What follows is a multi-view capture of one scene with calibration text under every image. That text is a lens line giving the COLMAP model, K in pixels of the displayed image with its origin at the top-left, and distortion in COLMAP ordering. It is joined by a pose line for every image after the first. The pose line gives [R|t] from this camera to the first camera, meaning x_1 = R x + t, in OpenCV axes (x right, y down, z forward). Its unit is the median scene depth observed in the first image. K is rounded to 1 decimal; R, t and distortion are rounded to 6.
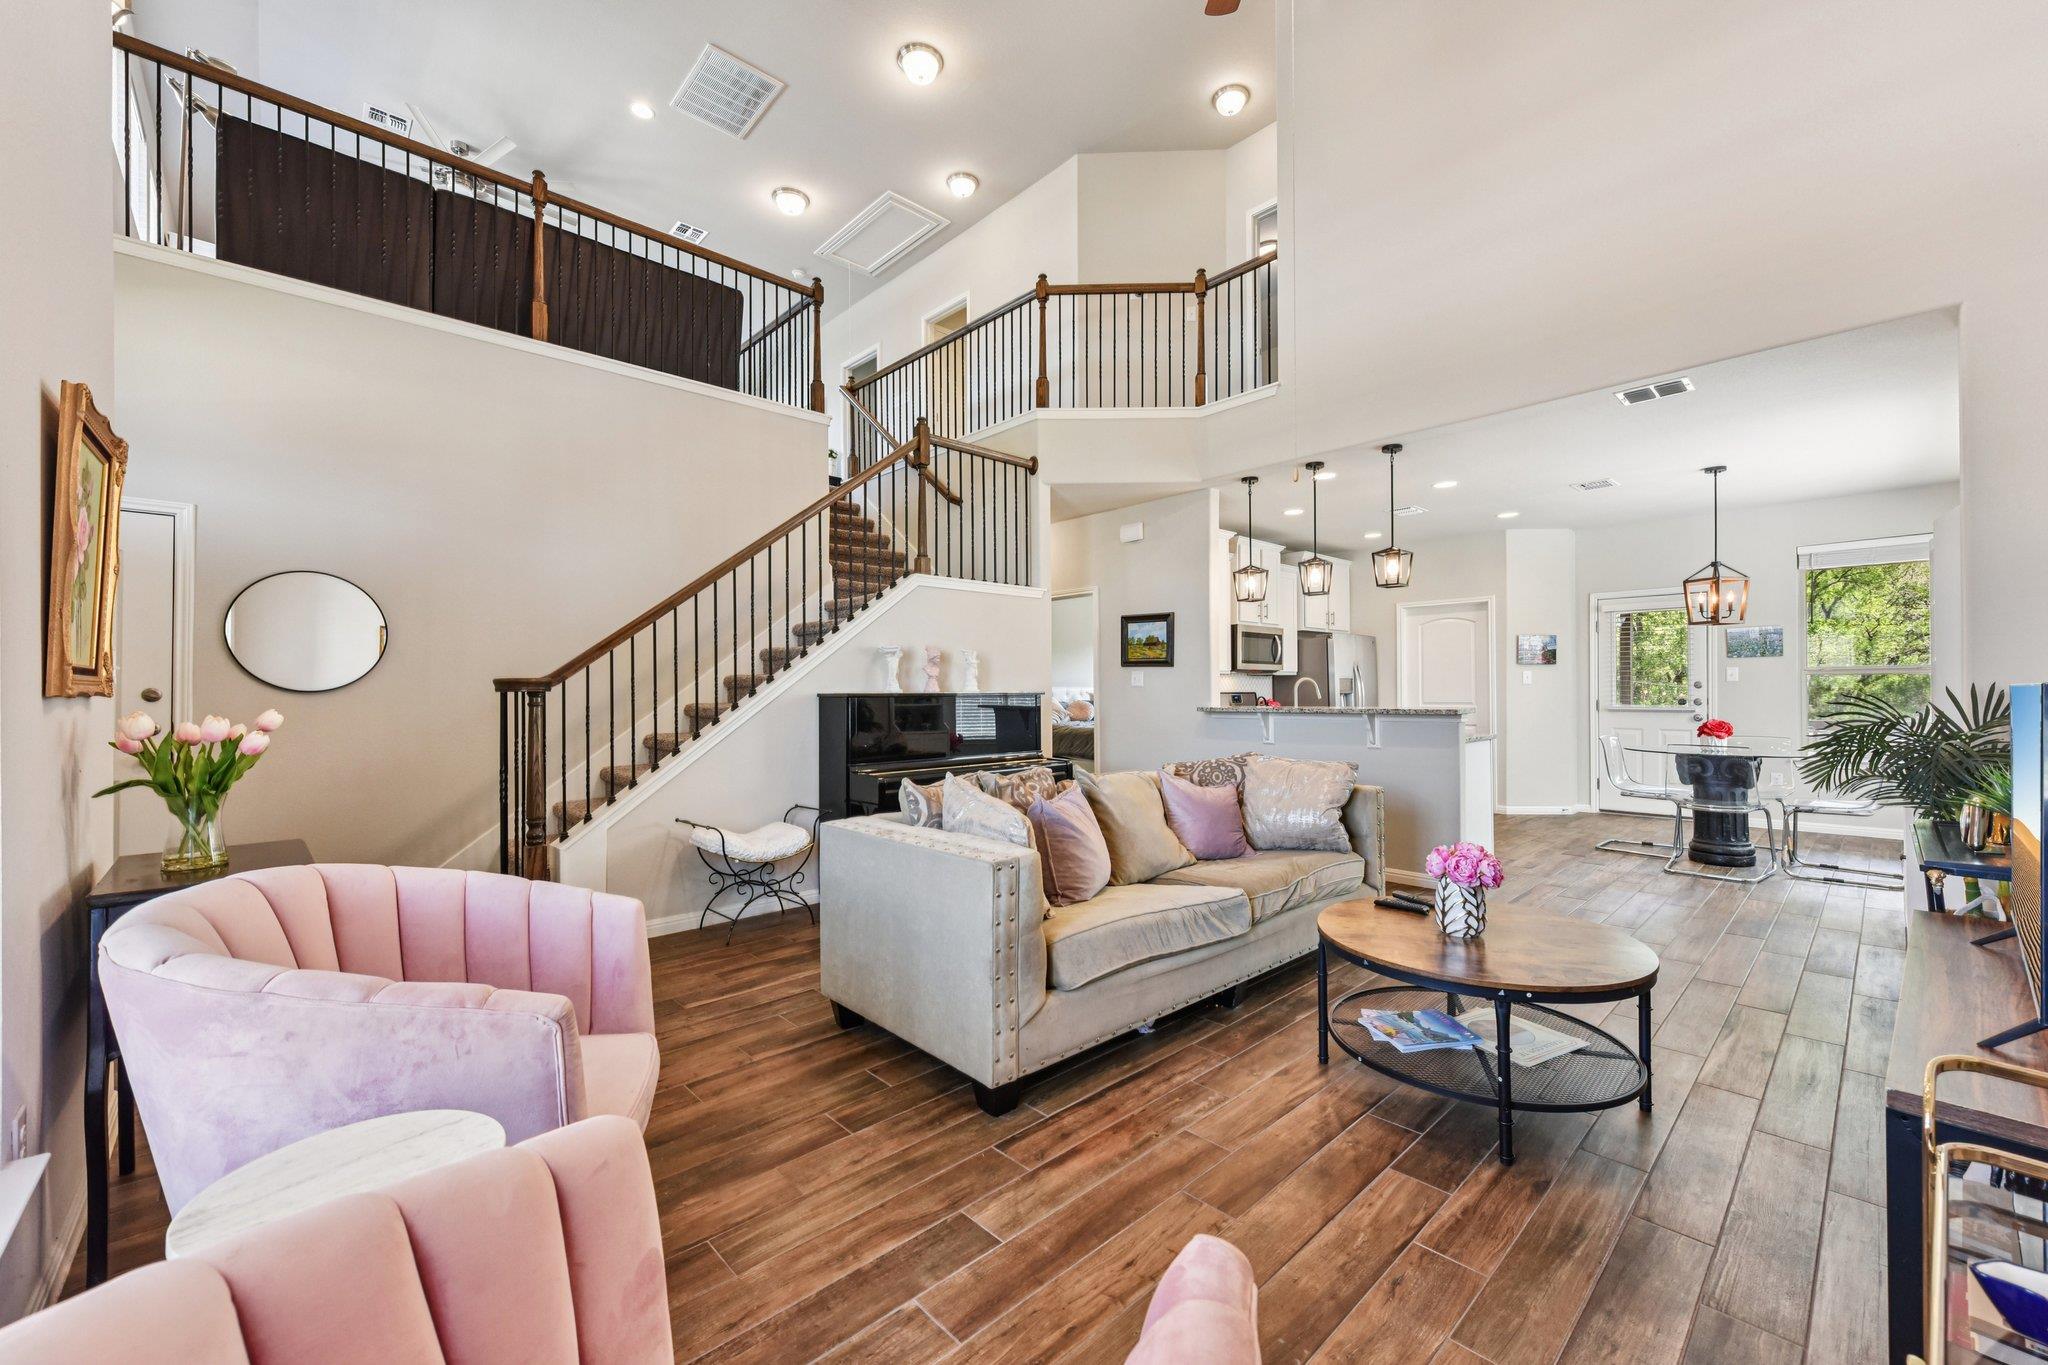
lens RADIAL K [[803.1, 0, 1032.5], [0, 803.1, 687.3], [0, 0, 1]] dist [0.009175, -0.003867]
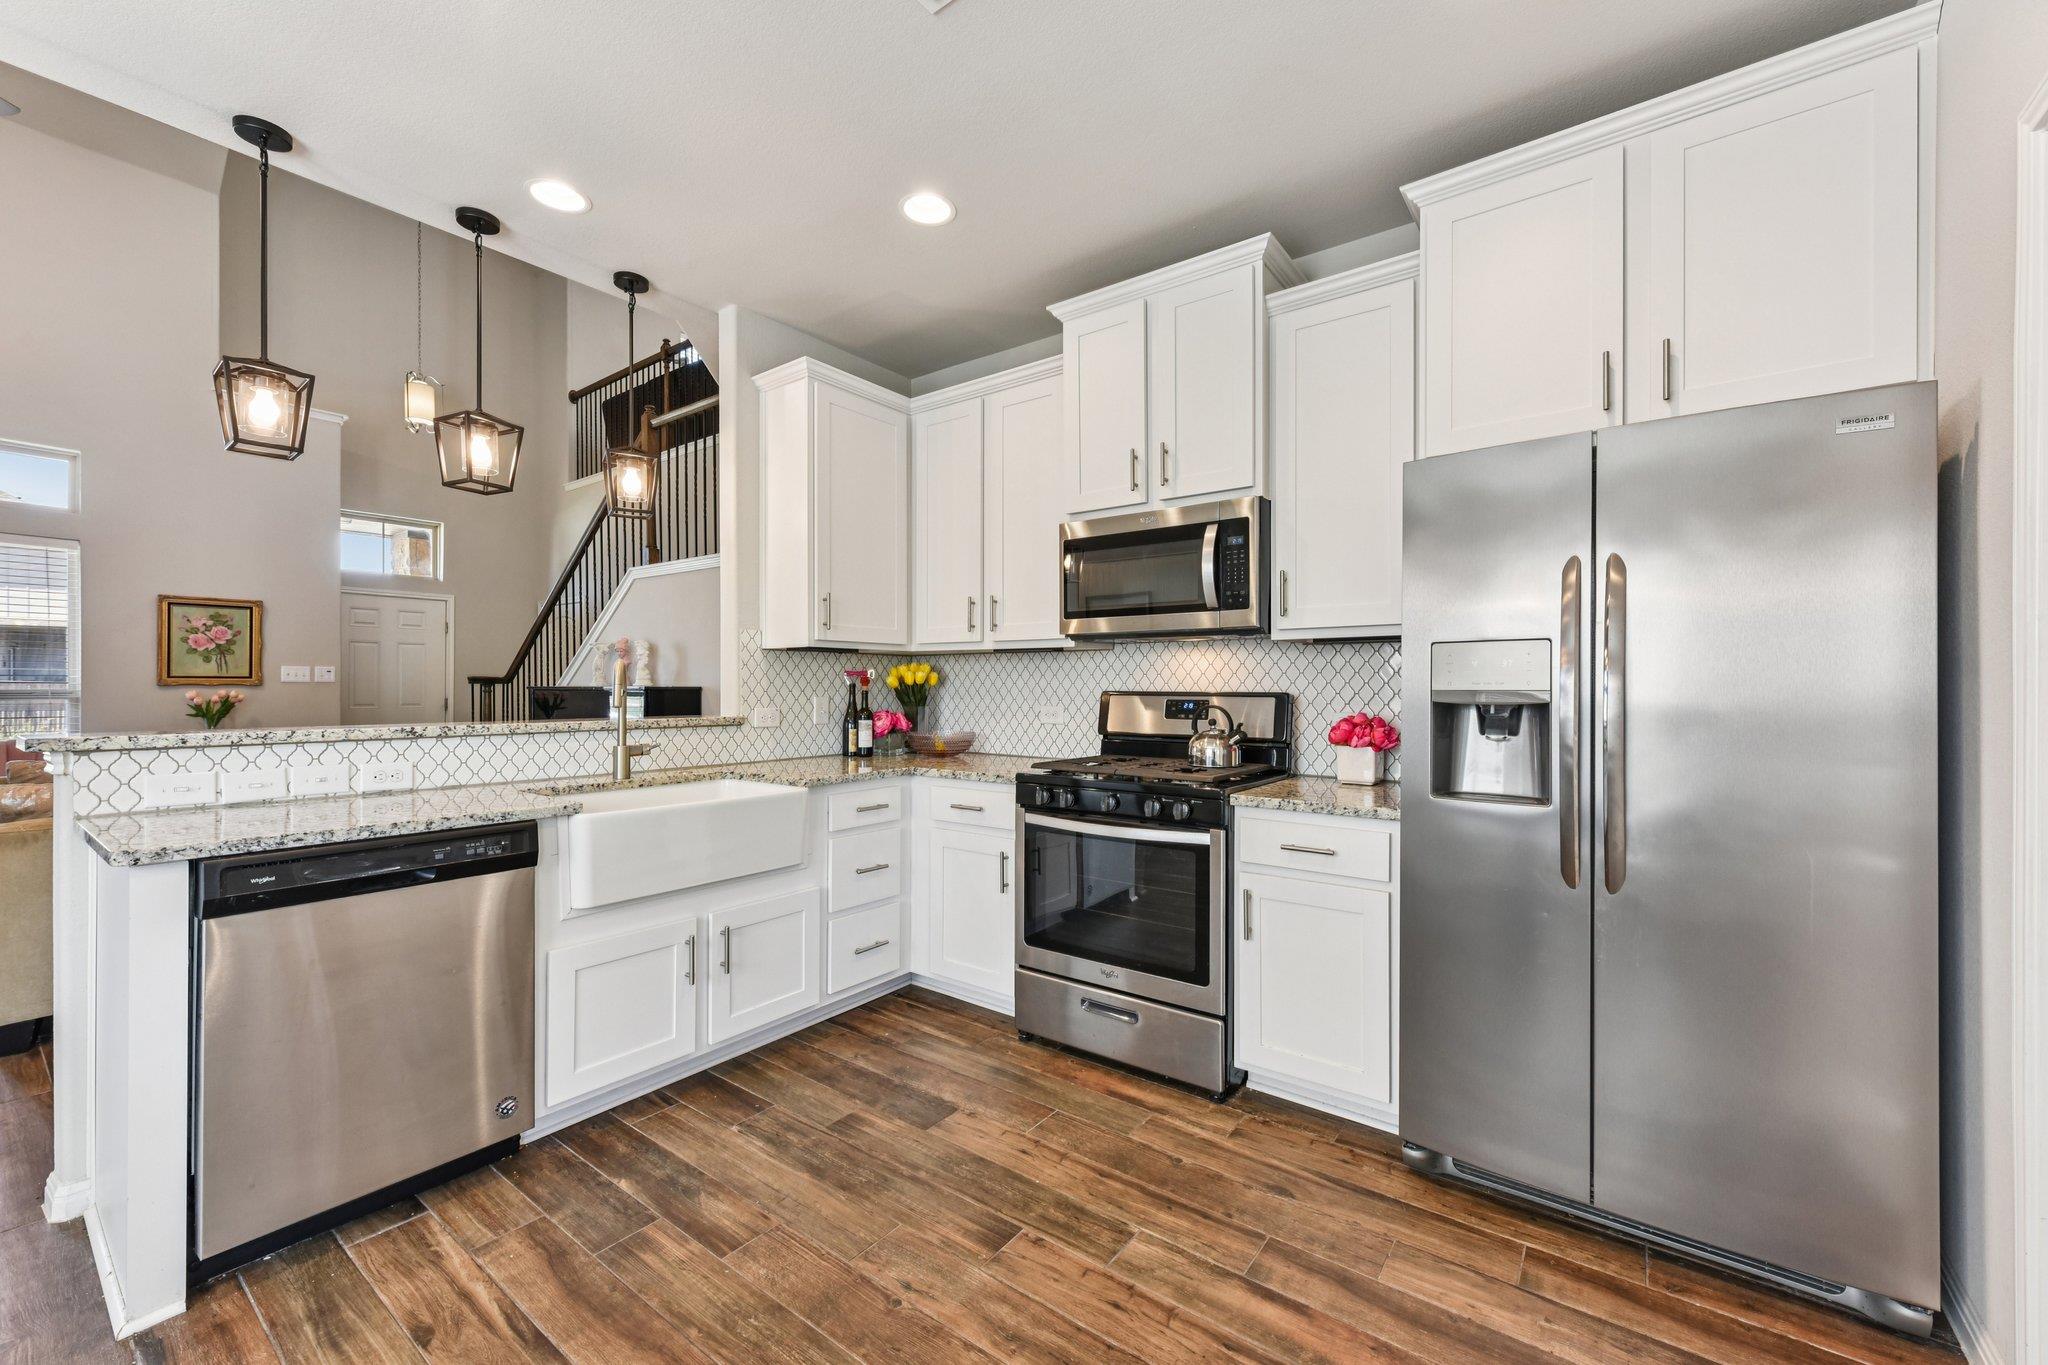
lens RADIAL K [[803.1, 0, 1032.5], [0, 803.1, 687.3], [0, 0, 1]] dist [0.009175, -0.003867]
pose [[0.182093, 0.009530, -0.983235, 0.861085], [0.004064, 0.999937, 0.010444, -0.000103], [0.983273, -0.005898, 0.182043, 1.197106]]
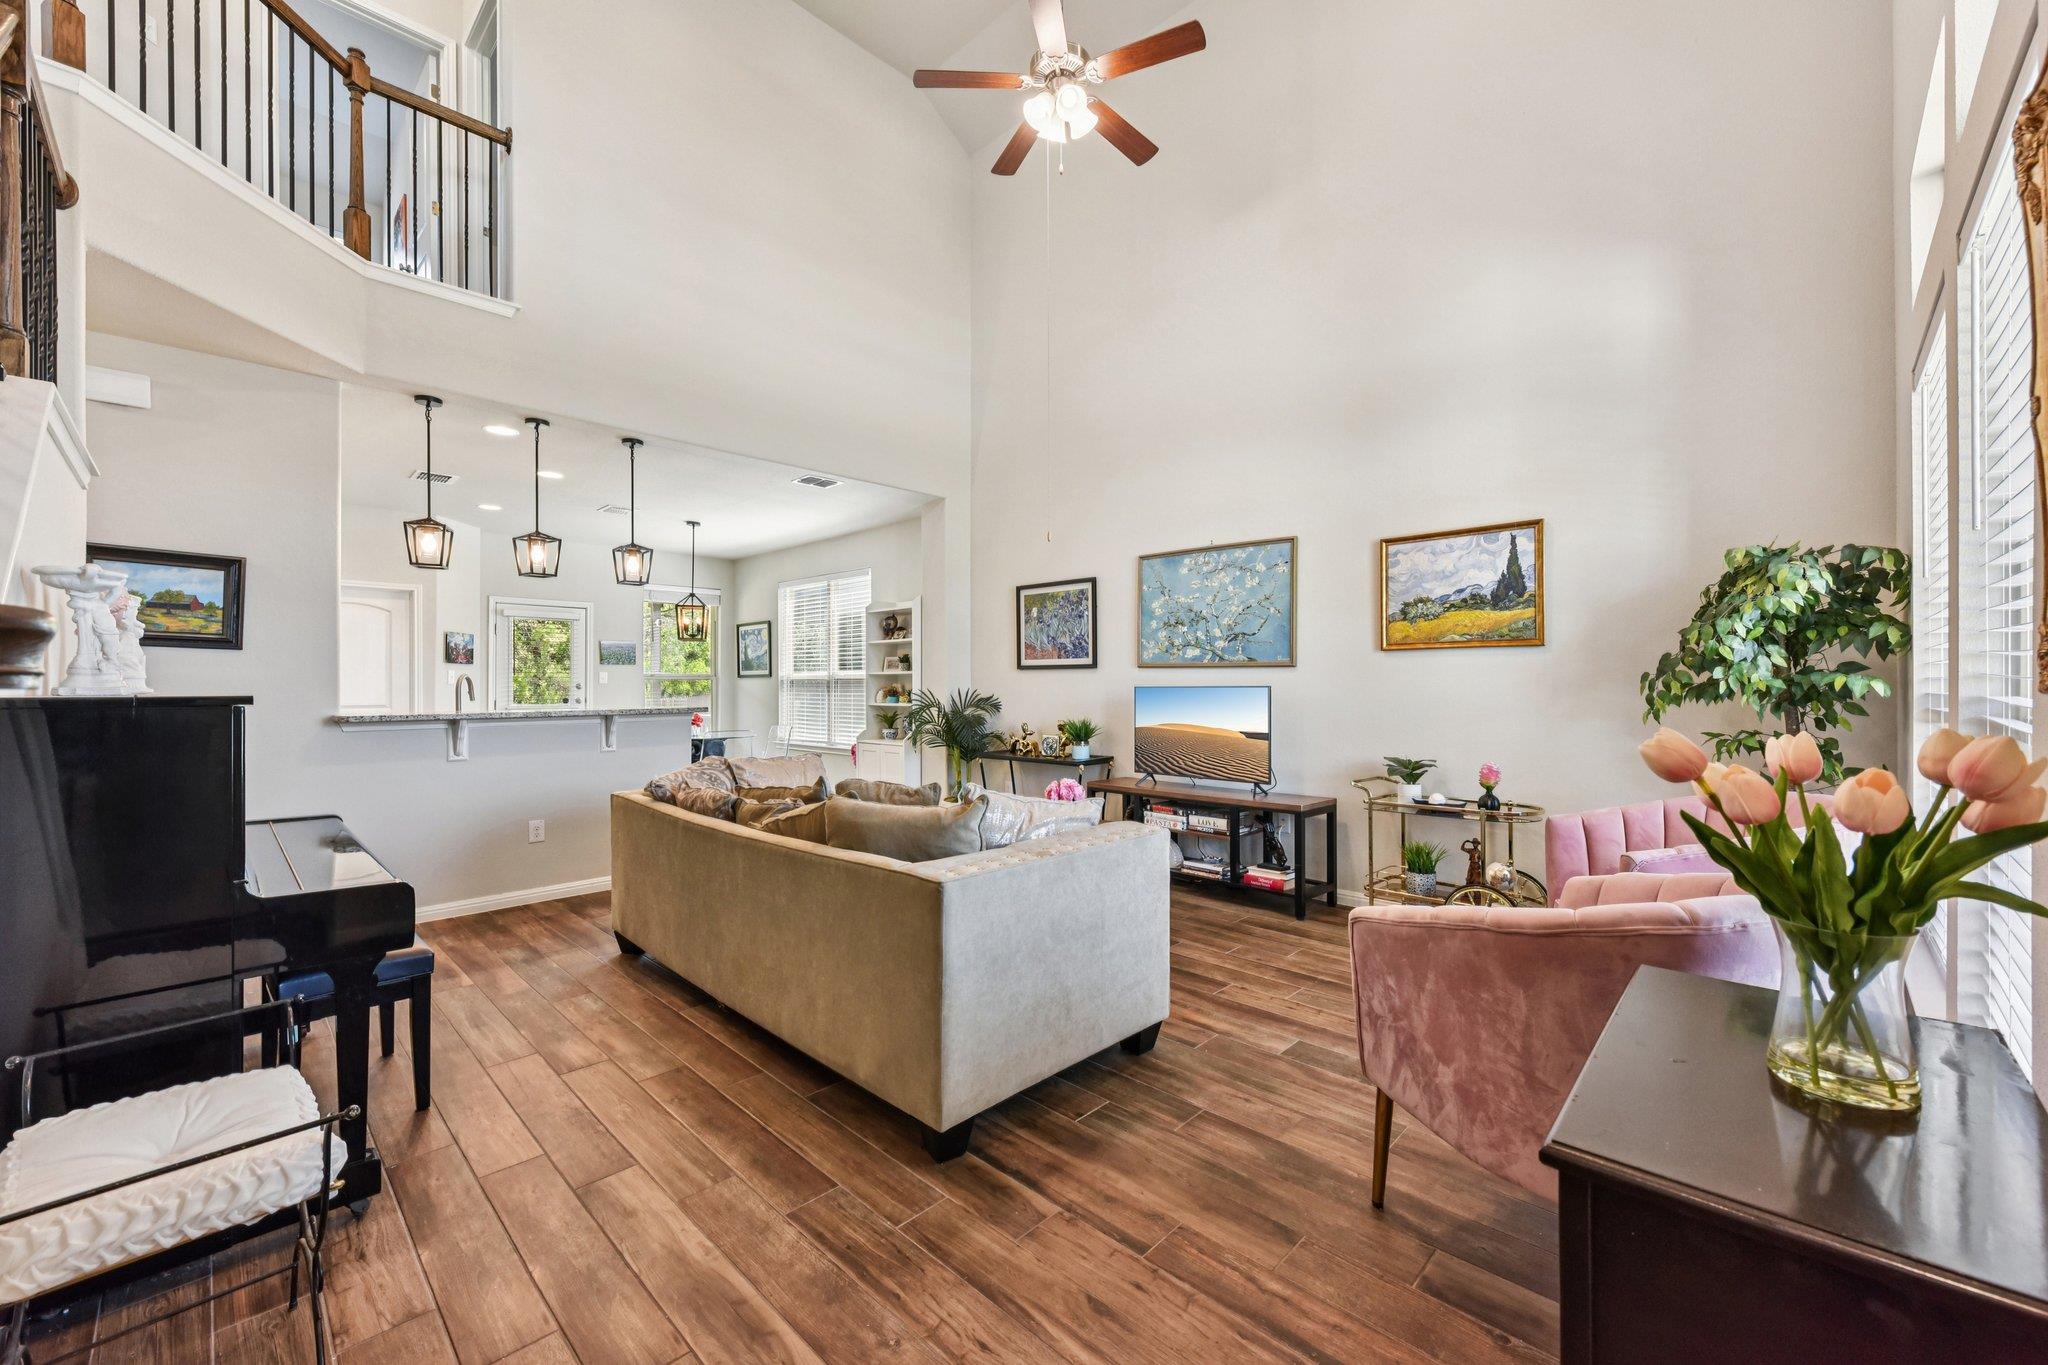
lens RADIAL K [[803.1, 0, 1032.5], [0, 803.1, 687.3], [0, 0, 1]] dist [0.009175, -0.003867]
pose [[-0.043371, 0.005519, 0.999044, -0.498230], [-0.002691, 0.999980, -0.005641, 0.004365], [-0.999055, -0.002933, -0.043355, 0.500588]]
